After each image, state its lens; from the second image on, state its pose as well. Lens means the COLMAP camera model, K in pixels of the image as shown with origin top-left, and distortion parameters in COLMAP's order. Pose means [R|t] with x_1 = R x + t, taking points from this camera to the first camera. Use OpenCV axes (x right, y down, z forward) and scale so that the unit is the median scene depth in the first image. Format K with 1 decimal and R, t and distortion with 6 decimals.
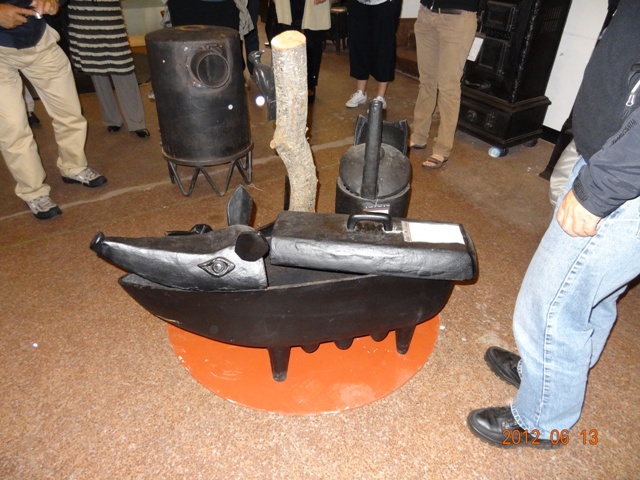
lens RADIAL K [[447.2, 0, 320.0], [0, 447.2, 240.0], [0, 0, 1]] dist [-0.074281, 0.002537]
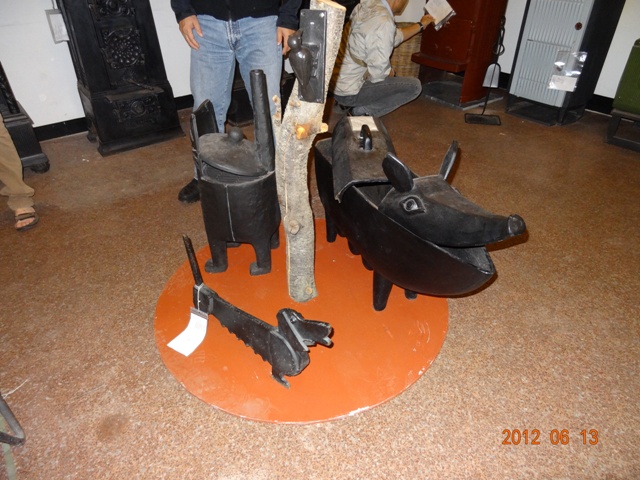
lens RADIAL K [[447.2, 0, 320.0], [0, 447.2, 240.0], [0, 0, 1]] dist [-0.074281, 0.002537]
pose [[-0.122474, -0.586753, 0.800451, -0.960941], [0.576554, 0.614410, 0.538596, -0.571057], [-0.807828, 0.527467, 0.263045, 0.875449]]
